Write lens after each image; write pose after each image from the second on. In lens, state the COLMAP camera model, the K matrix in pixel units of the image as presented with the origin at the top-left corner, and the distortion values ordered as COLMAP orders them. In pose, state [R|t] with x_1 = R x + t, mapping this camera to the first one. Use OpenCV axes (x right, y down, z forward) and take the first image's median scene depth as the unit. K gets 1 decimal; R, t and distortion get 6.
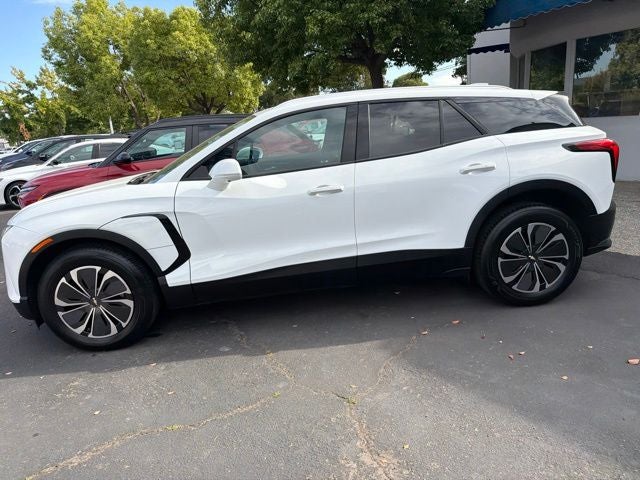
lens RADIAL K [[452.7, 0, 321.7], [0, 452.7, 238.8], [0, 0, 1]] dist [0.004334, -0.004961]
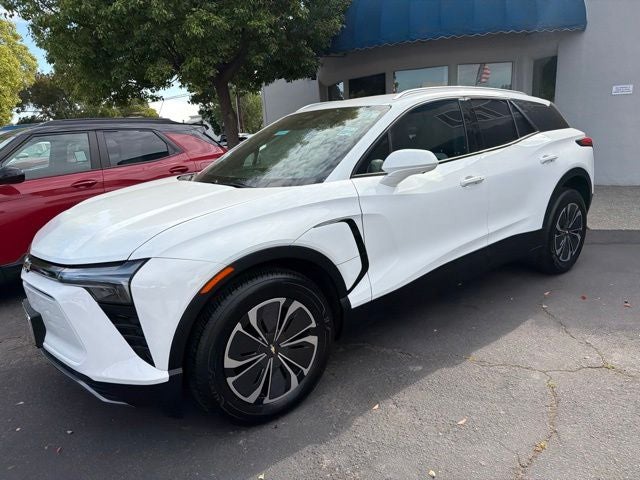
lens RADIAL K [[449.3, 0, 321.2], [0, 449.3, 244.8], [0, 0, 1]] dist [0.038628, -0.050857]
pose [[0.828862, -0.113598, 0.547798, -0.792273], [0.138857, 0.990301, -0.004742, -0.010399], [-0.541947, 0.079996, 0.836597, 0.346099]]
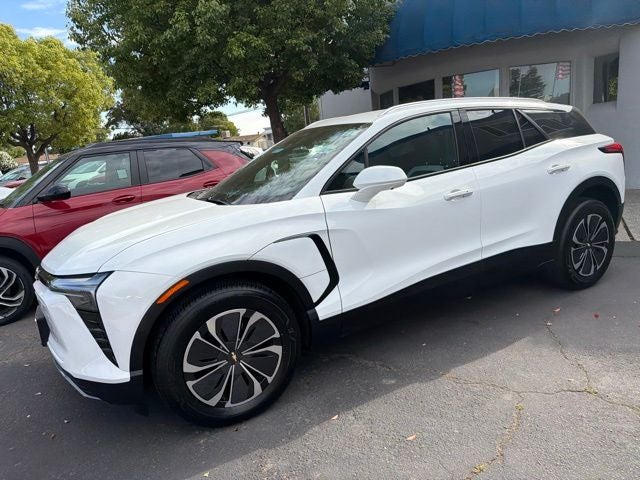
lens RADIAL K [[449.3, 0, 321.2], [0, 449.3, 244.8], [0, 0, 1]] dist [0.038628, -0.050857]
pose [[0.907494, -0.101398, 0.407643, -0.646361], [0.129018, 0.990804, -0.040764, 0.001013], [-0.399761, 0.089587, 0.912231, 0.226535]]
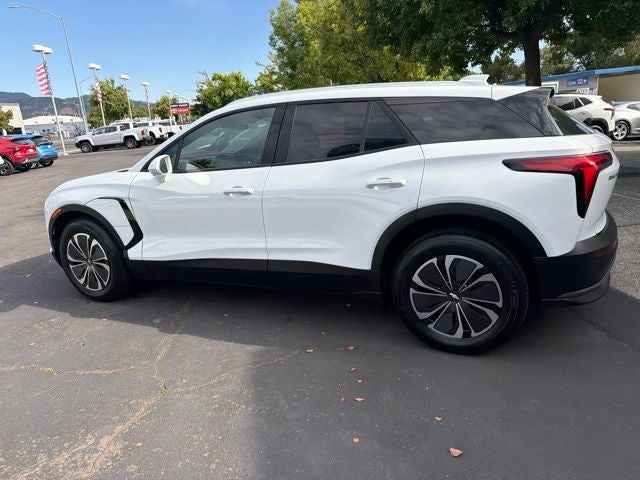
lens RADIAL K [[449.3, 0, 321.2], [0, 449.3, 244.8], [0, 0, 1]] dist [0.038628, -0.050857]
pose [[0.879221, 0.147699, -0.452941, 0.629868], [-0.119653, 0.988715, 0.090145, -0.098727], [0.461144, -0.025062, 0.886971, 0.171648]]
